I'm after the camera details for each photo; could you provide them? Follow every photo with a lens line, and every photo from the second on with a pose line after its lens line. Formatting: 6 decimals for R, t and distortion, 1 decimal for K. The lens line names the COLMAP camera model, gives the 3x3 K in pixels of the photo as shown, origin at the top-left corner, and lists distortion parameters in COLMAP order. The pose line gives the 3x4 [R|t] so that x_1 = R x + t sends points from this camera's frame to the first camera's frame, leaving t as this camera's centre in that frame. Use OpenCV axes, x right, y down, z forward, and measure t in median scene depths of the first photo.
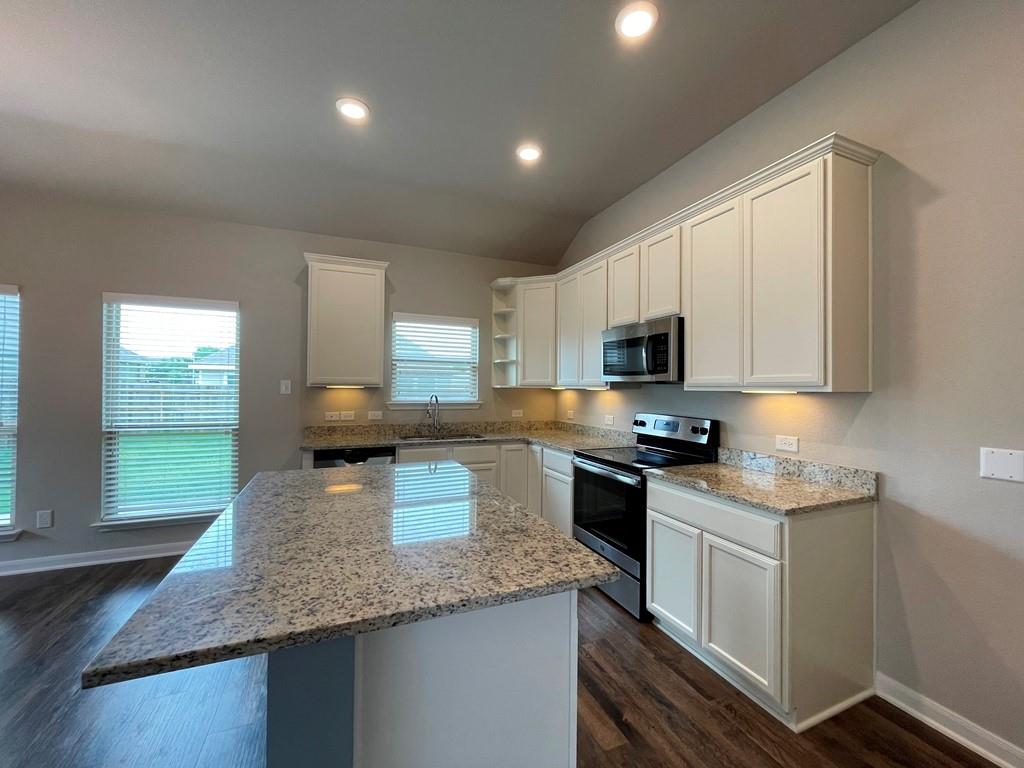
lens RADIAL K [[414.4, 0, 515.5], [0, 414.4, 382.6], [0, 0, 1]] dist [-0.002120, -0.000235]
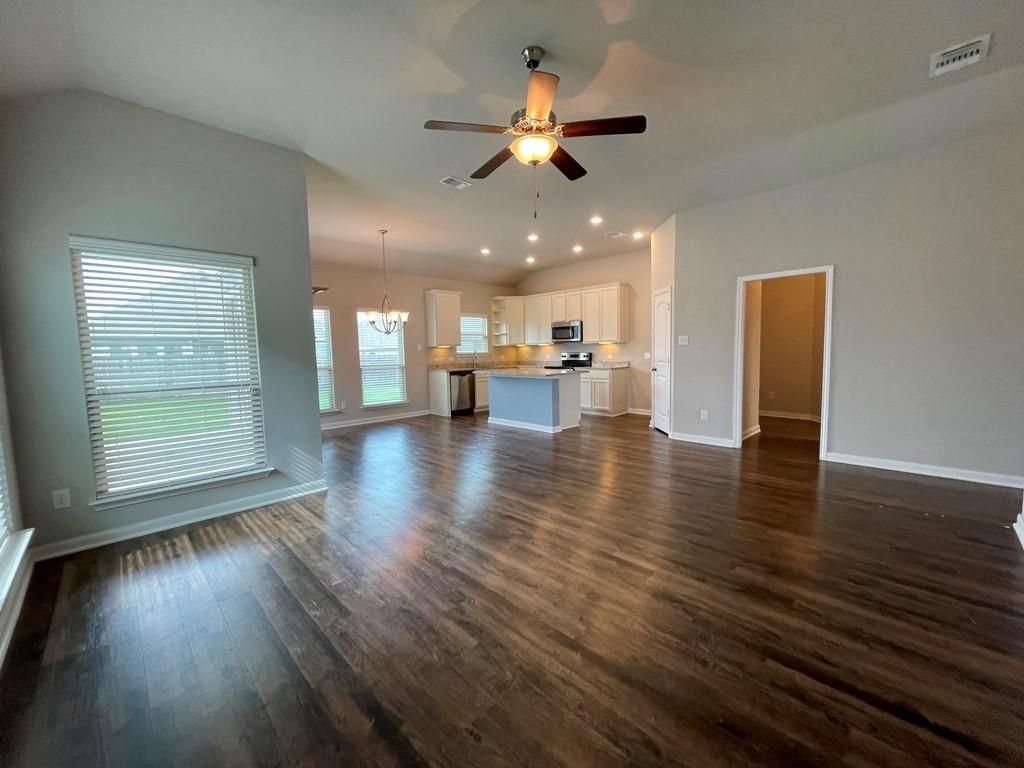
lens RADIAL K [[414.4, 0, 513.1], [0, 414.4, 381.1], [0, 0, 1]] dist [-0.002120, -0.000235]
pose [[0.931159, -0.057728, 0.360013, -1.032215], [0.026940, 0.995581, 0.089961, 0.003602], [-0.363616, -0.074070, 0.928600, -1.475728]]
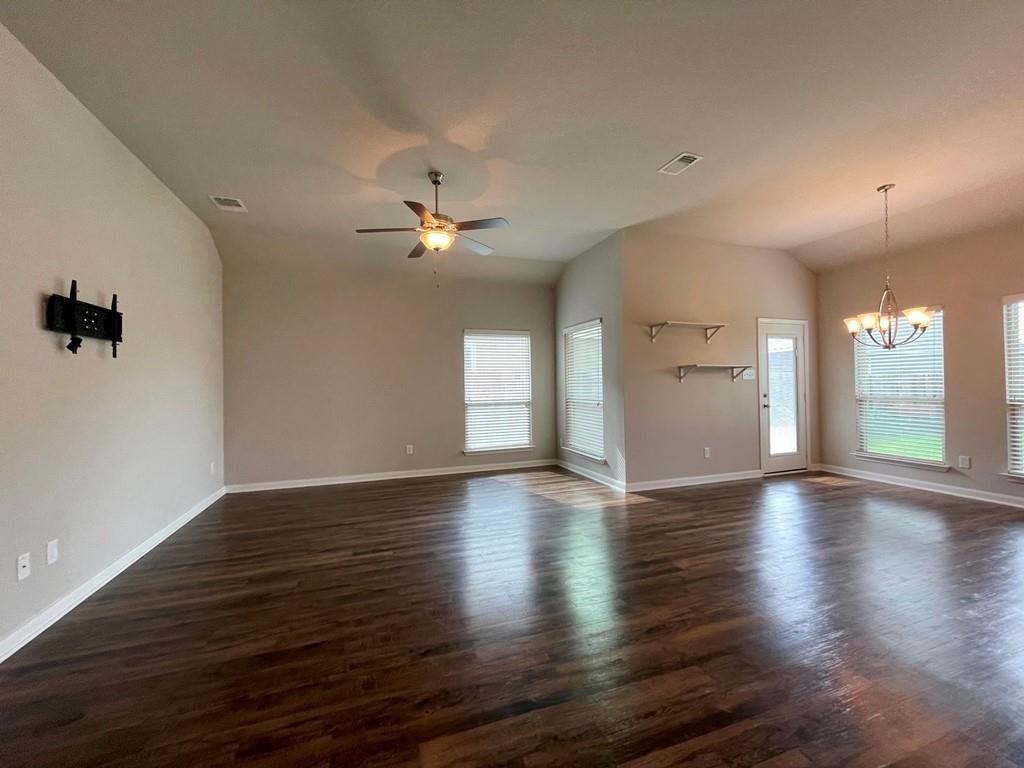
lens RADIAL K [[414.4, 0, 512.3], [0, 414.4, 381.5], [0, 0, 1]] dist [-0.002120, -0.000235]
pose [[-0.064330, -0.015053, -0.997815, 0.393647], [0.021614, 0.999631, -0.016474, 0.035725], [0.997695, -0.022627, -0.063981, -0.462278]]
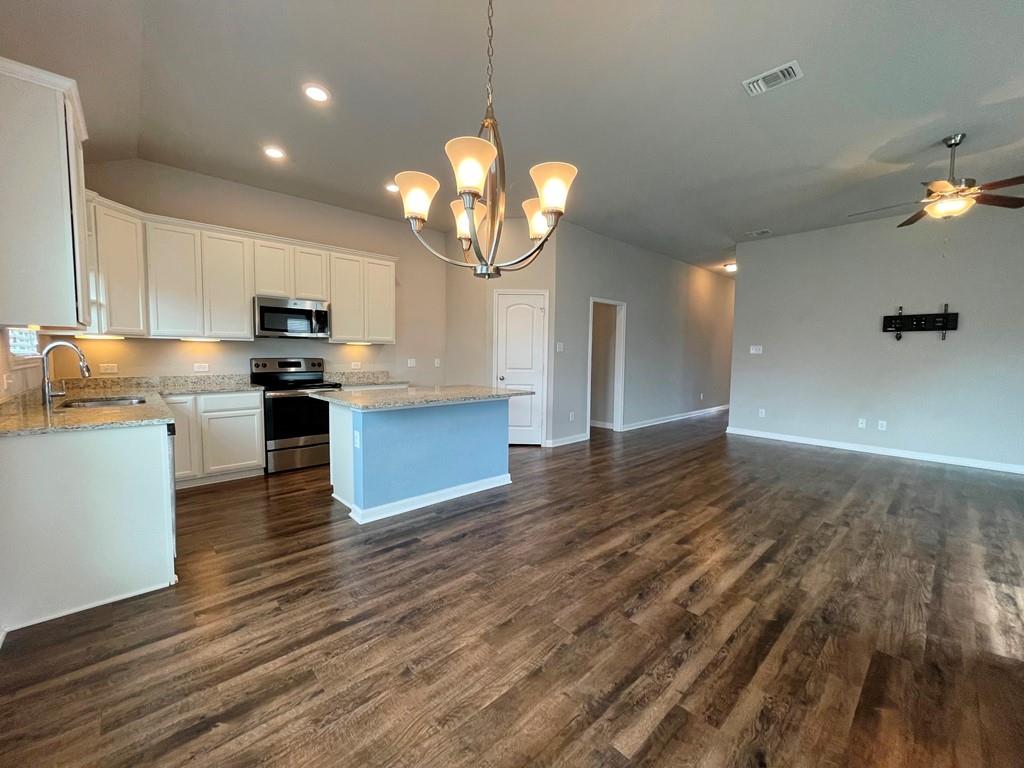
lens RADIAL K [[414.4, 0, 513.7], [0, 414.4, 382.1], [0, 0, 1]] dist [-0.002120, -0.000235]
pose [[-0.340539, -0.078946, 0.936910, -1.328966], [-0.023059, 0.996870, 0.075617, 0.029528], [-0.939948, 0.004146, -0.341294, 0.684005]]
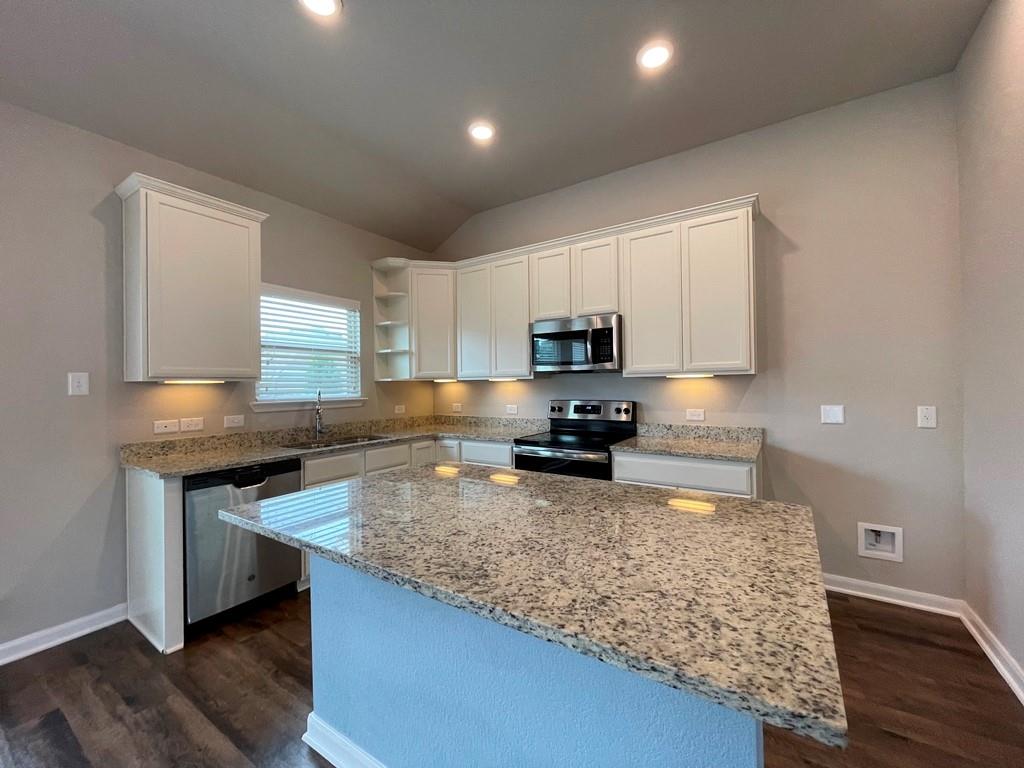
lens RADIAL K [[414.4, 0, 514.8], [0, 414.4, 380.6], [0, 0, 1]] dist [-0.002120, -0.000235]
pose [[0.830809, -0.015626, 0.556338, -0.408458], [0.015409, 0.999868, 0.005072, 0.014876], [-0.556344, 0.004358, 0.830940, 0.150323]]
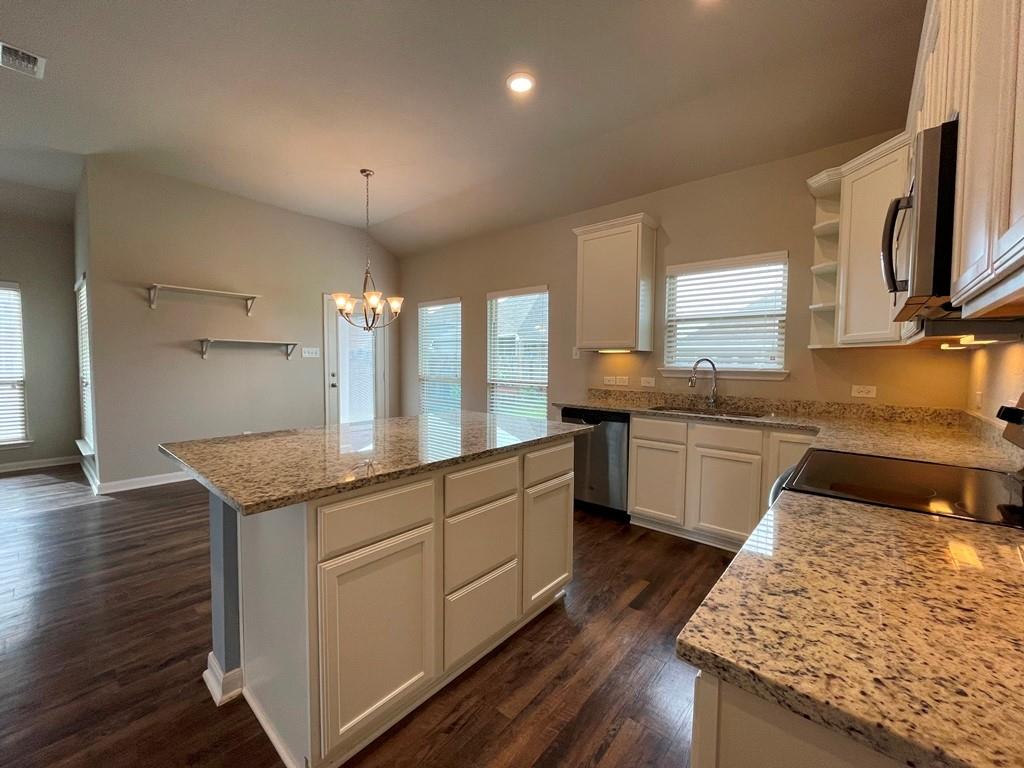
lens RADIAL K [[414.4, 0, 510.7], [0, 414.4, 381.2], [0, 0, 1]] dist [-0.002120, -0.000235]
pose [[0.440491, 0.035730, -0.897046, 0.447920], [0.002358, 0.999158, 0.040955, 0.047371], [0.897754, -0.020156, 0.440035, 0.382394]]
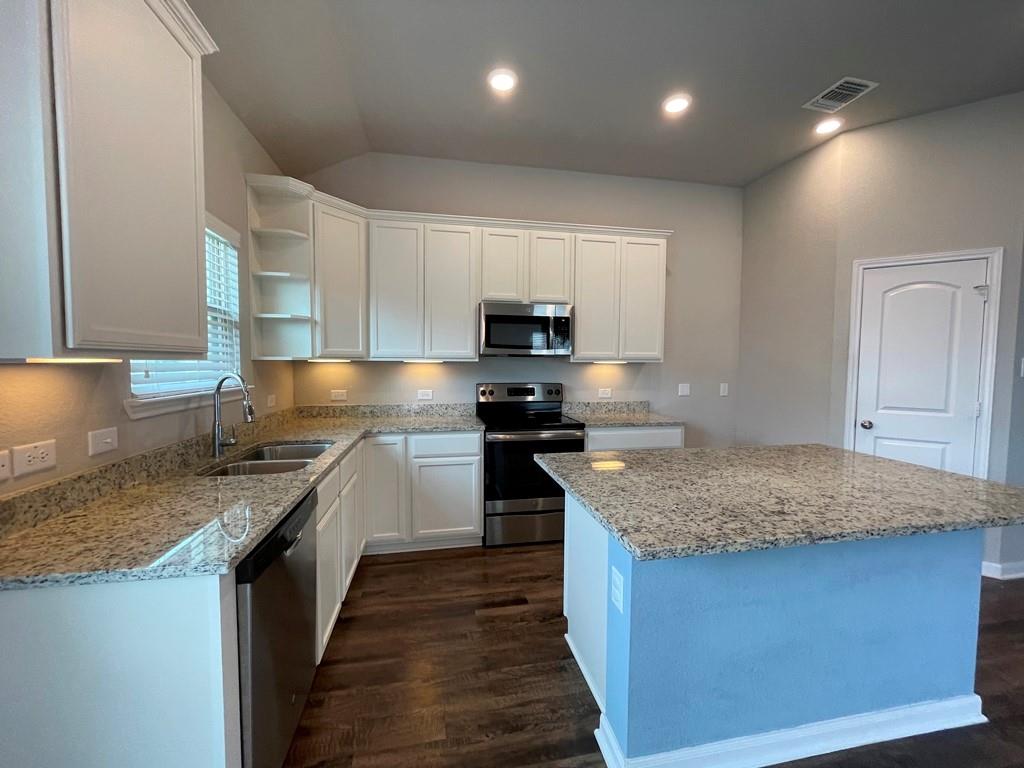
lens RADIAL K [[414.4, 0, 515.6], [0, 414.4, 380.4], [0, 0, 1]] dist [-0.002120, -0.000235]
pose [[0.205933, -0.051784, 0.977195, -0.747230], [-0.013837, 0.998345, 0.055821, 0.004680], [-0.978468, -0.025016, 0.204875, 0.719824]]
